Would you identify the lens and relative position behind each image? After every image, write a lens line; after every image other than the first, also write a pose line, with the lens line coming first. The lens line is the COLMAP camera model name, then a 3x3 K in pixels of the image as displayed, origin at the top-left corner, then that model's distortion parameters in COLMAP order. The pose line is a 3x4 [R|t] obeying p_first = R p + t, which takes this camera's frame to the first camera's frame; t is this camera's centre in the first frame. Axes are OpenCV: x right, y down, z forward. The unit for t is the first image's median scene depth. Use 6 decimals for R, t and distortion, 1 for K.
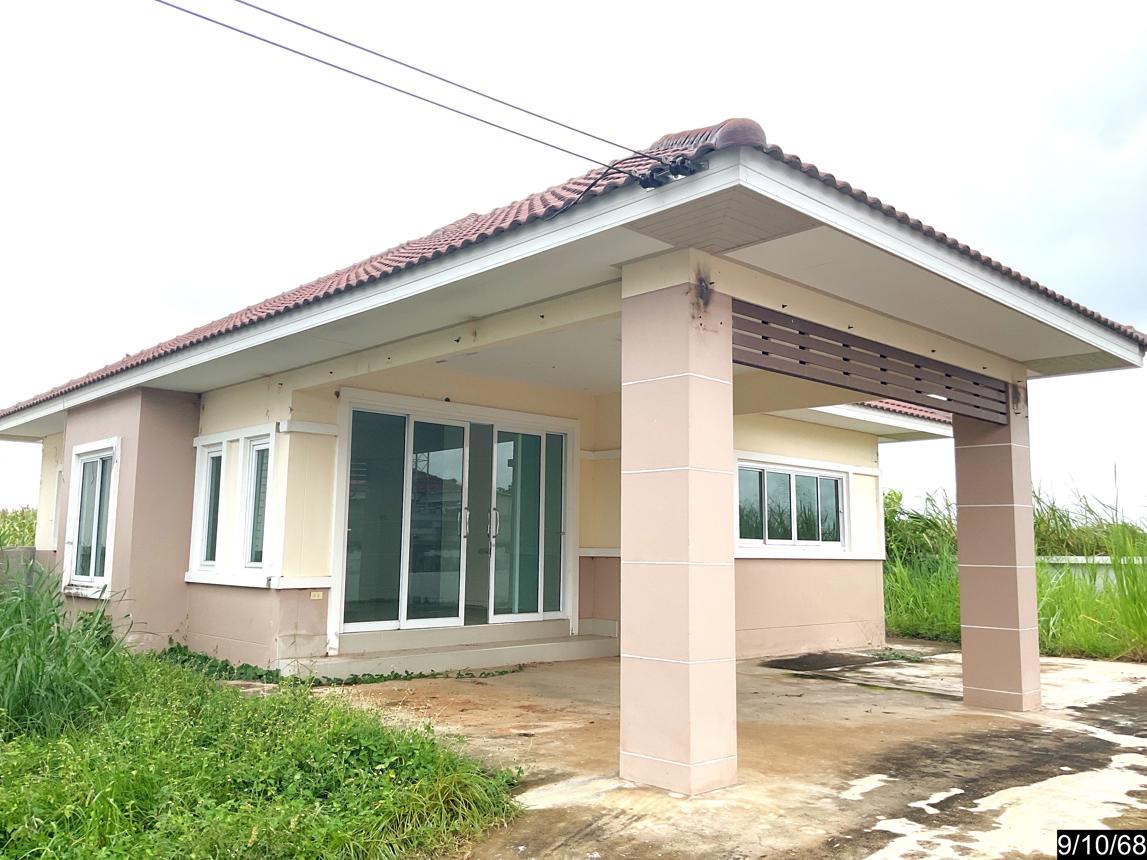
lens RADIAL K [[958.2, 0, 569.3], [0, 958.2, 435.8], [0, 0, 1]] dist [0.051579, -0.084064]
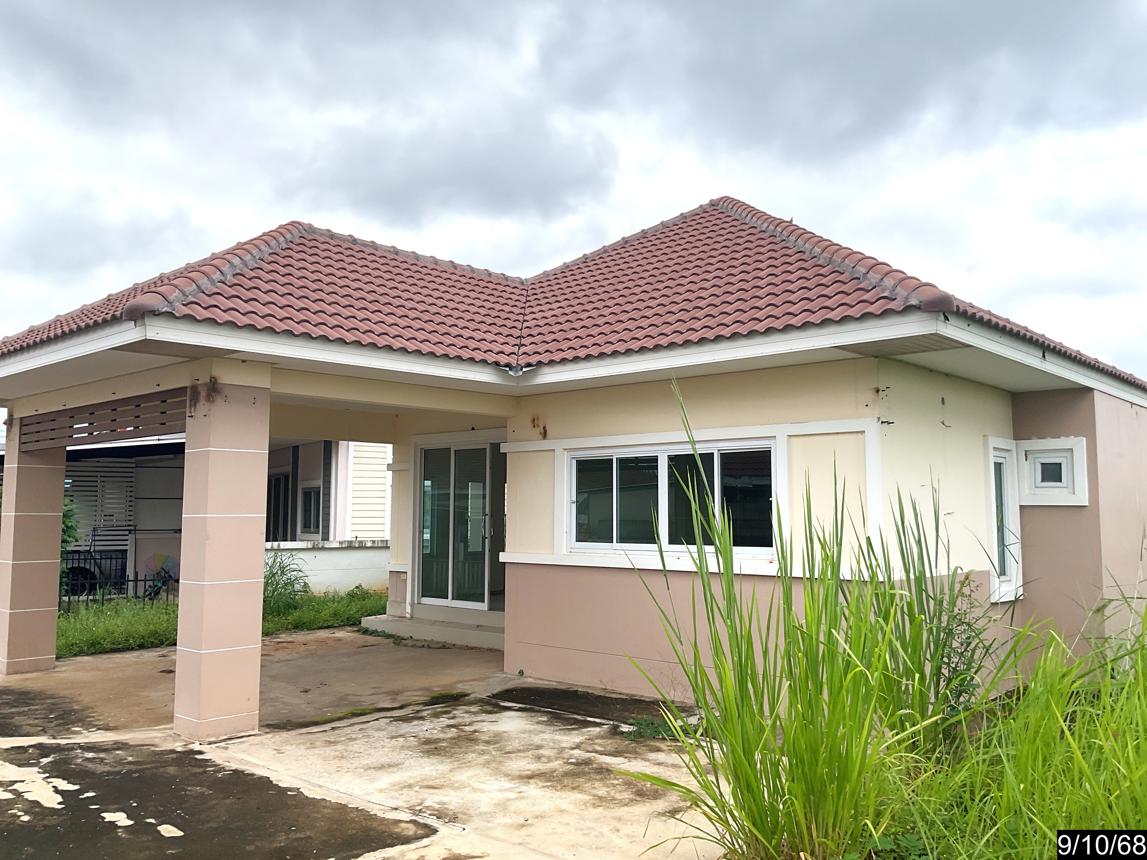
lens RADIAL K [[958.2, 0, 571.9], [0, 958.2, 427.4], [0, 0, 1]] dist [0.051579, -0.084064]
pose [[0.063254, -0.096083, -0.993361, 1.032283], [0.138729, 0.986538, -0.086589, 0.080086], [0.988308, -0.132331, 0.075732, 0.946288]]
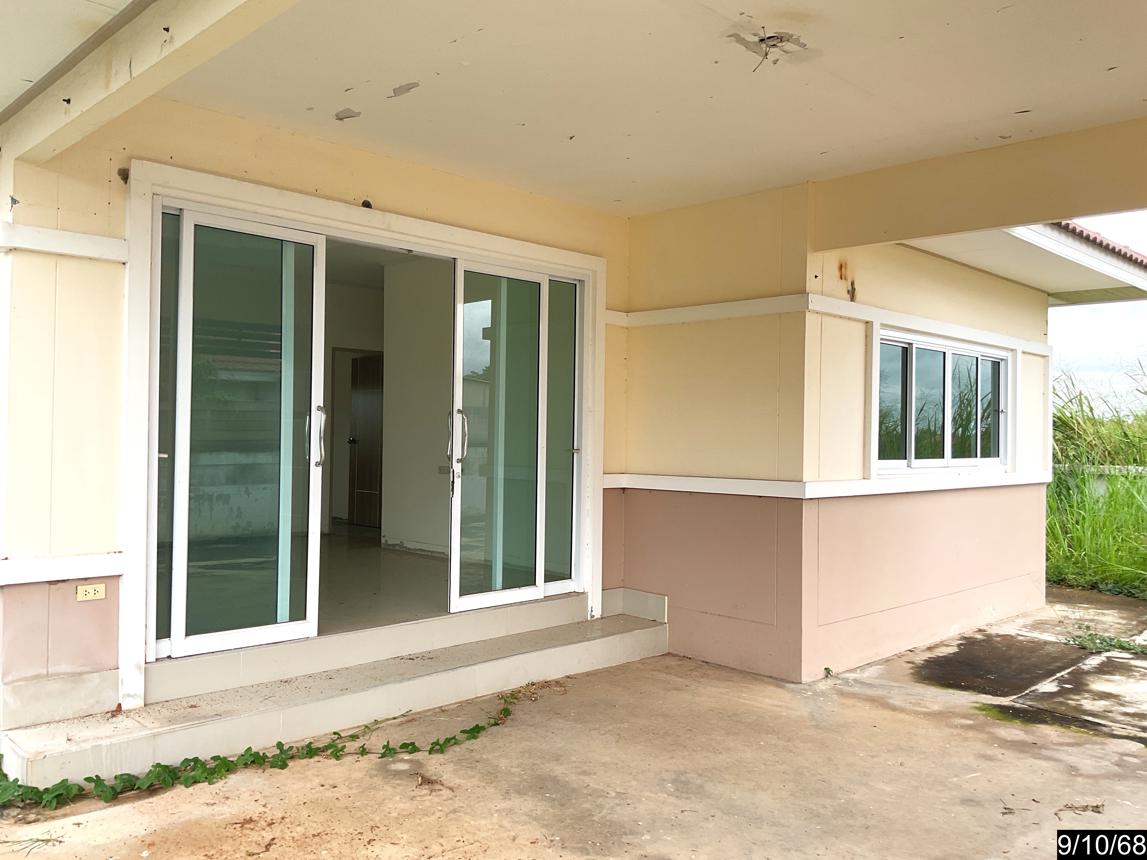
lens RADIAL K [[958.2, 0, 575.6], [0, 958.2, 429.3], [0, 0, 1]] dist [0.051579, -0.084064]
pose [[0.999433, 0.002037, 0.033599, -0.027869], [-0.005833, 0.993546, 0.113278, 0.022305], [-0.033152, -0.113410, 0.992995, 0.422704]]
